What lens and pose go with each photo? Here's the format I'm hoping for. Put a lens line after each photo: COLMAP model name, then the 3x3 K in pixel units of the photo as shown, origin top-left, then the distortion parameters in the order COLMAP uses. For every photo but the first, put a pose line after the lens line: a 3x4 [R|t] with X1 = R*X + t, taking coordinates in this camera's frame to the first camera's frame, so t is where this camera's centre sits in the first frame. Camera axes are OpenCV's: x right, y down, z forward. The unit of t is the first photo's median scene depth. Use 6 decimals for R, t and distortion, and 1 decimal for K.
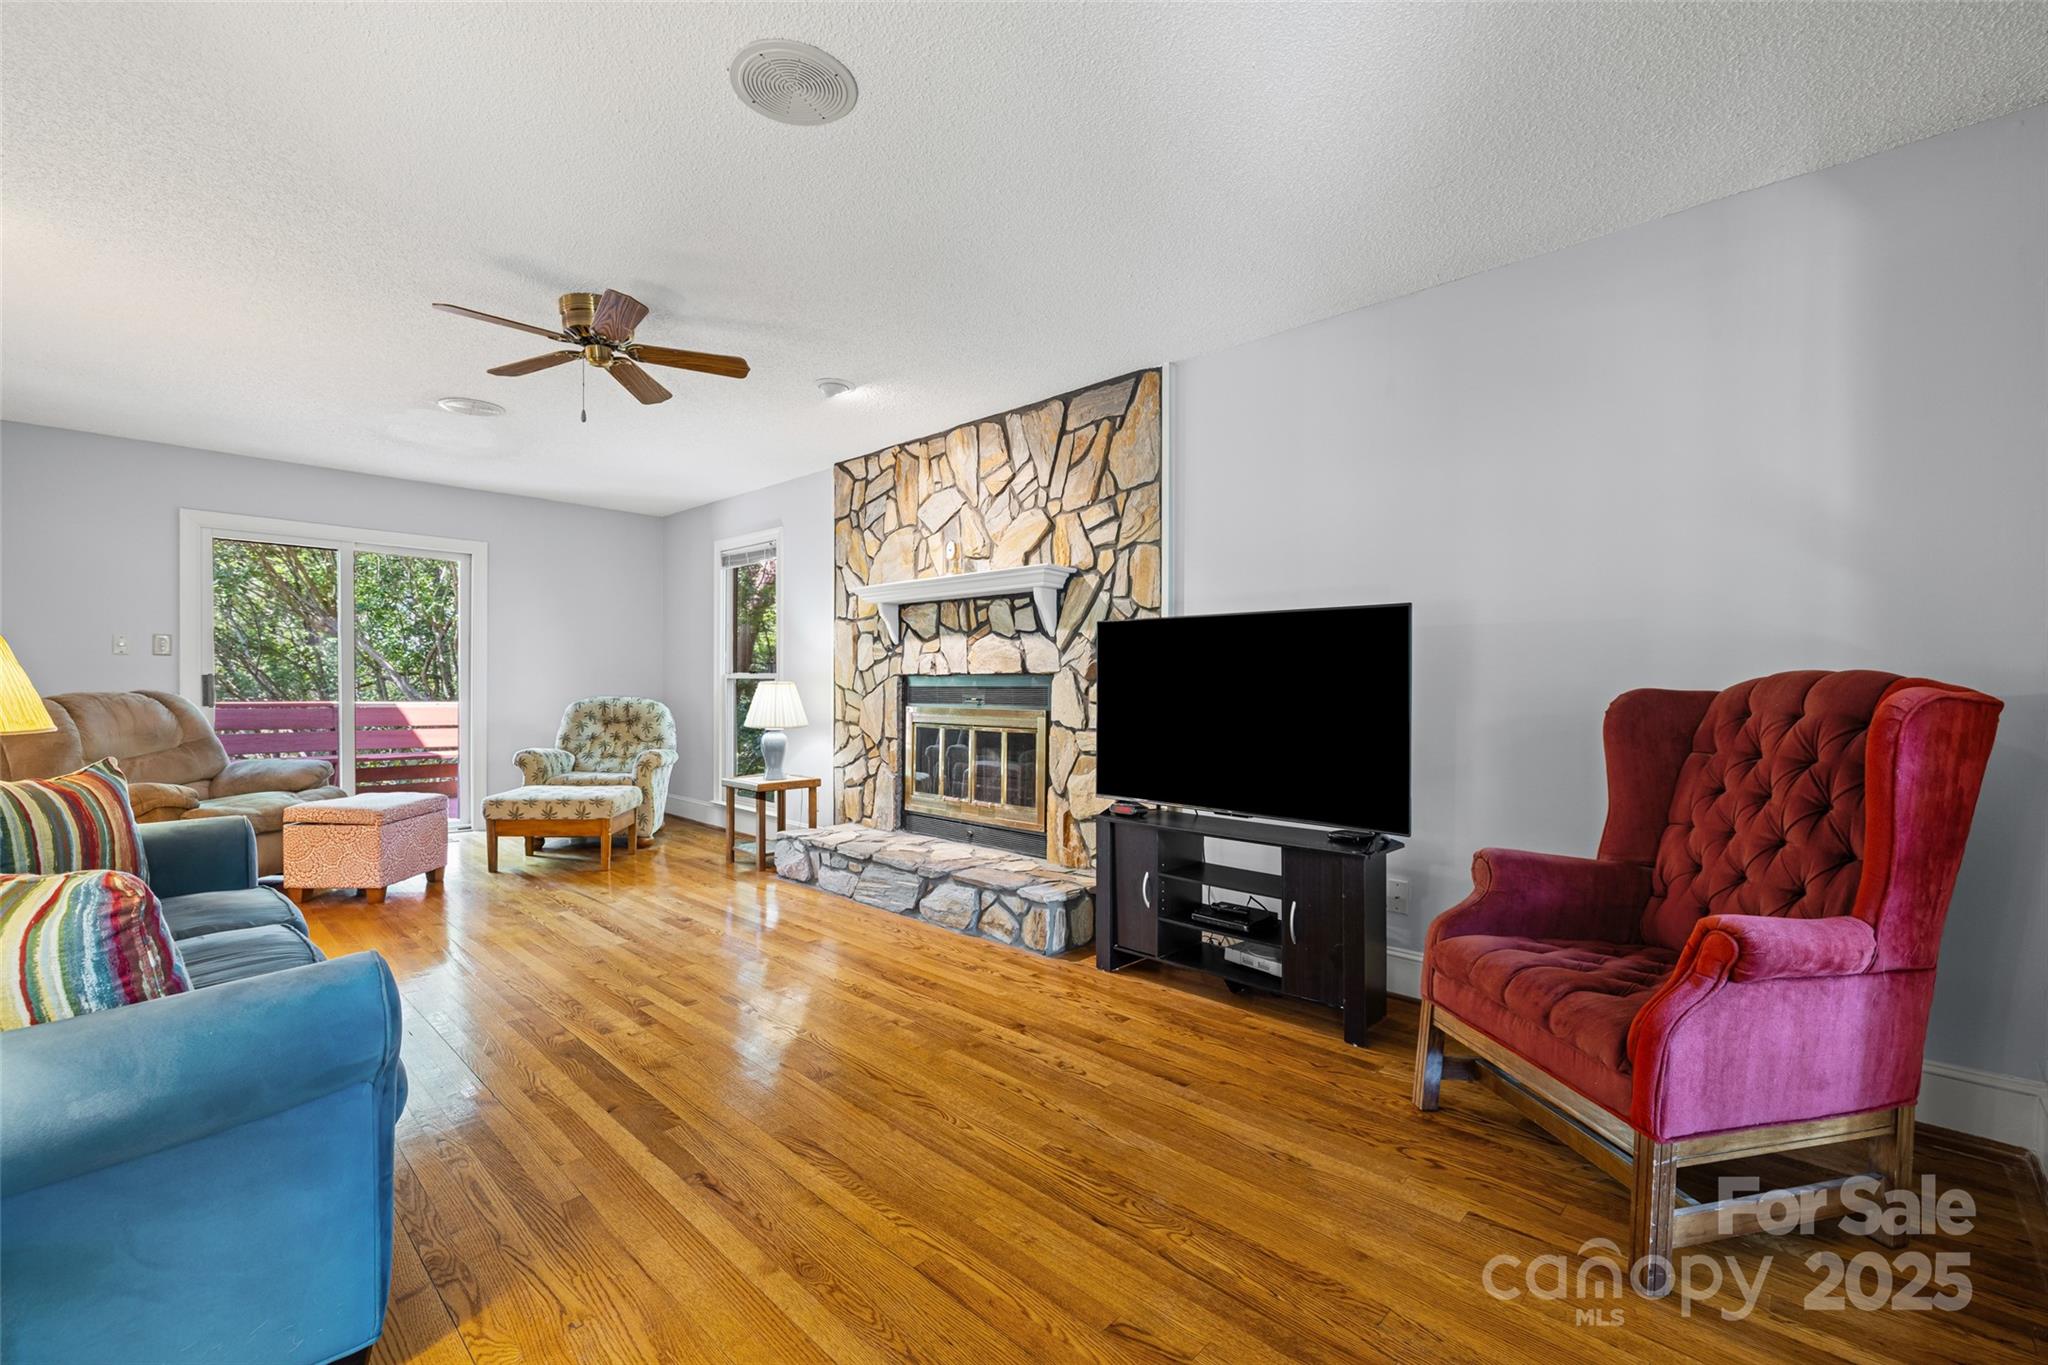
lens RADIAL K [[864.0, 0, 1021.6], [0, 864.0, 690.9], [0, 0, 1]] dist [-0.007070, 0.000818]
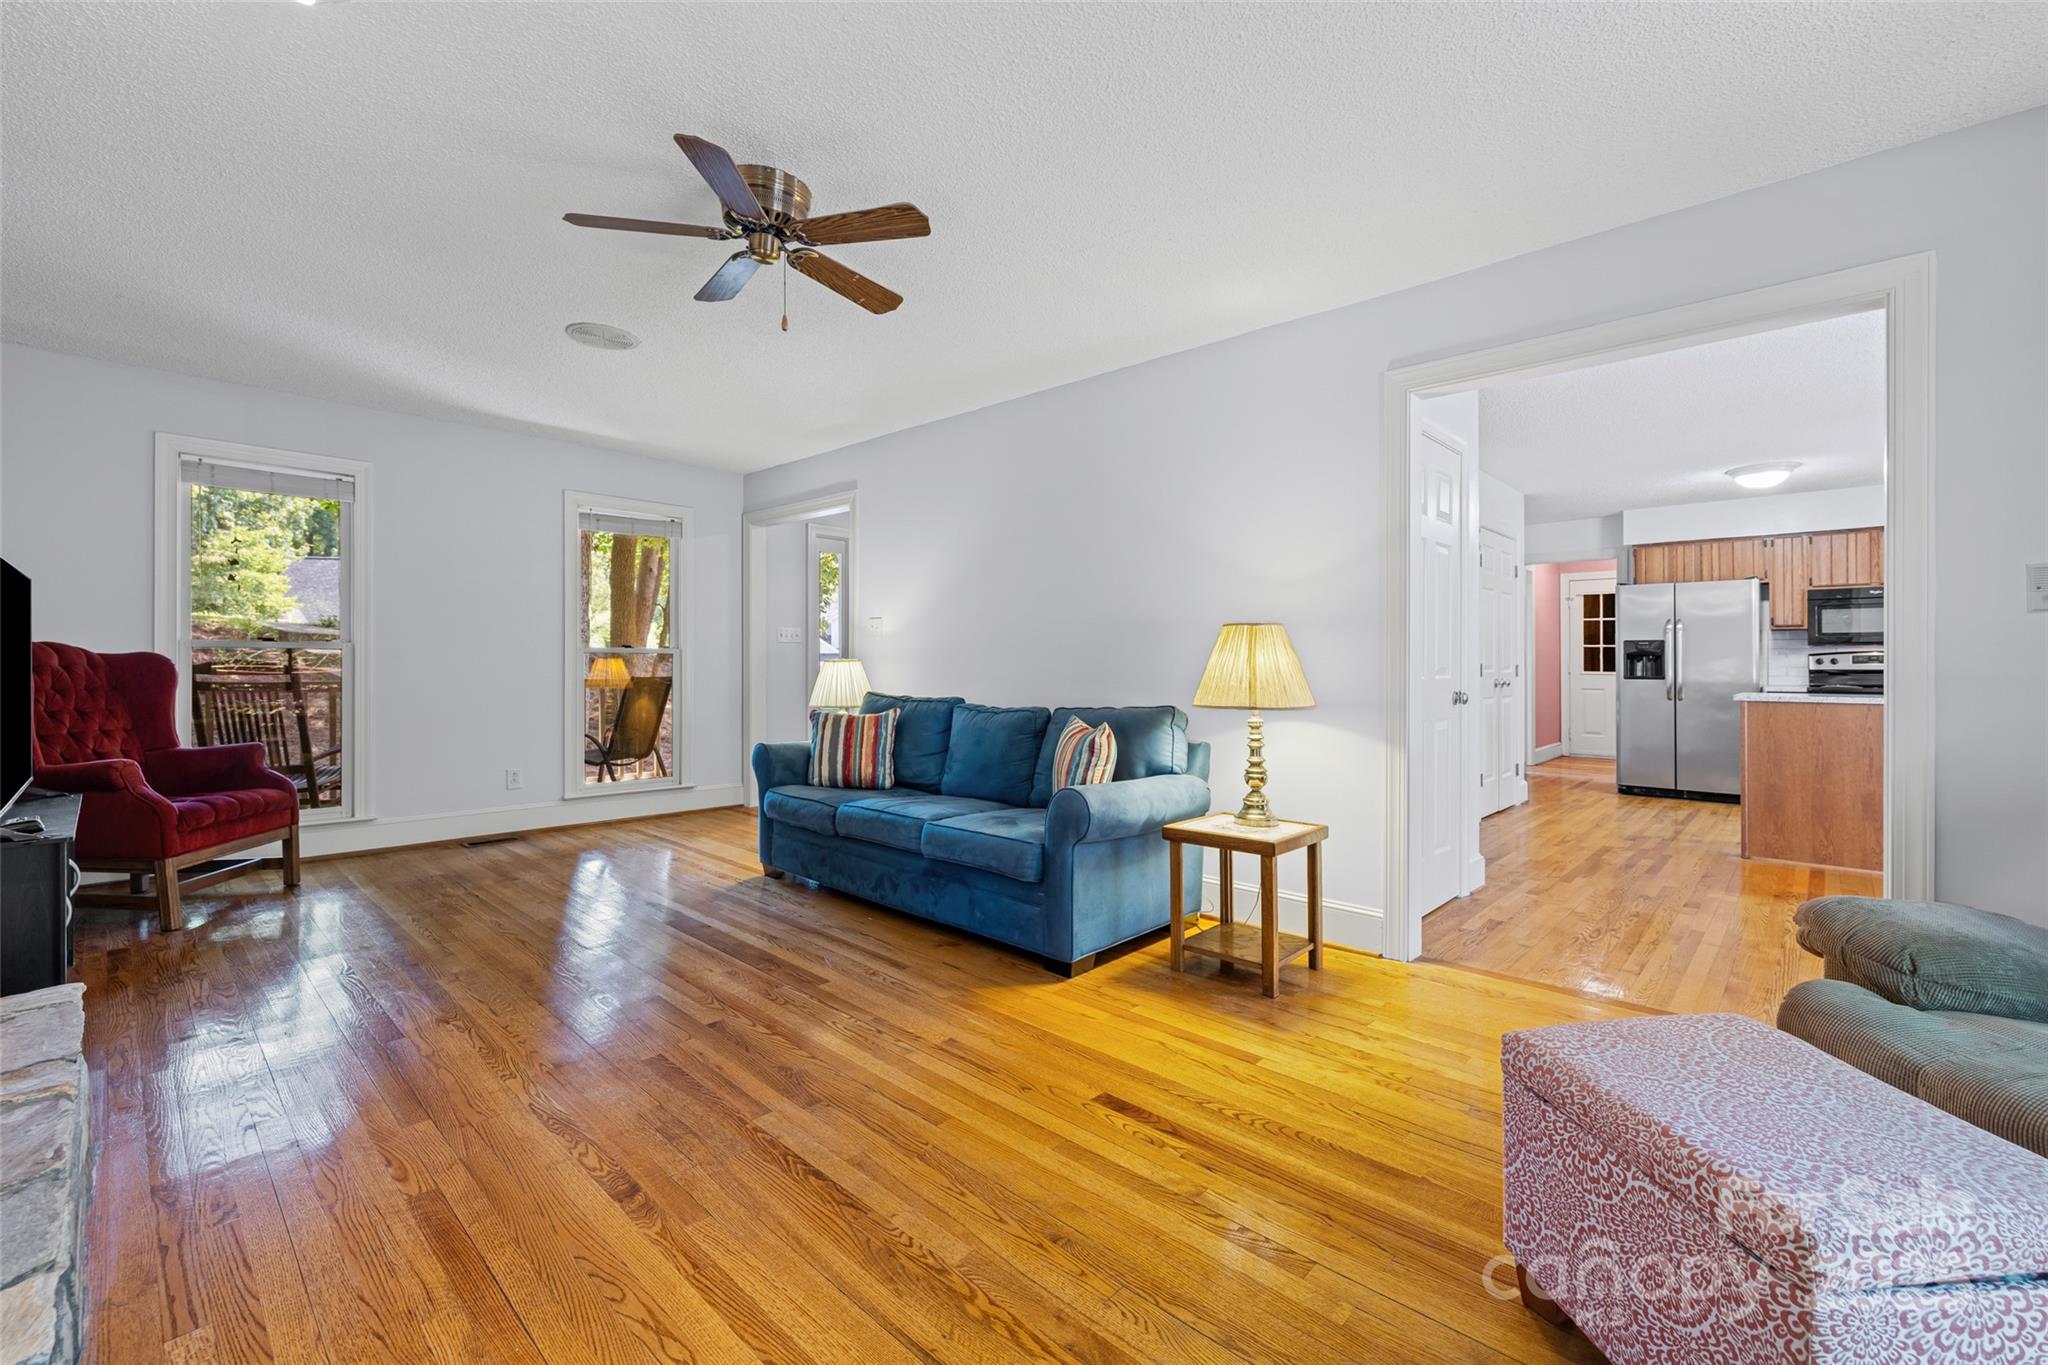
lens RADIAL K [[864.0, 0, 1030.3], [0, 864.0, 663.1], [0, 0, 1]] dist [-0.007070, 0.000818]
pose [[-0.999865, -0.001667, -0.016336, -0.658292], [-0.001947, 0.999850, 0.017186, -0.007931], [0.016305, 0.017216, -0.999719, 1.614727]]
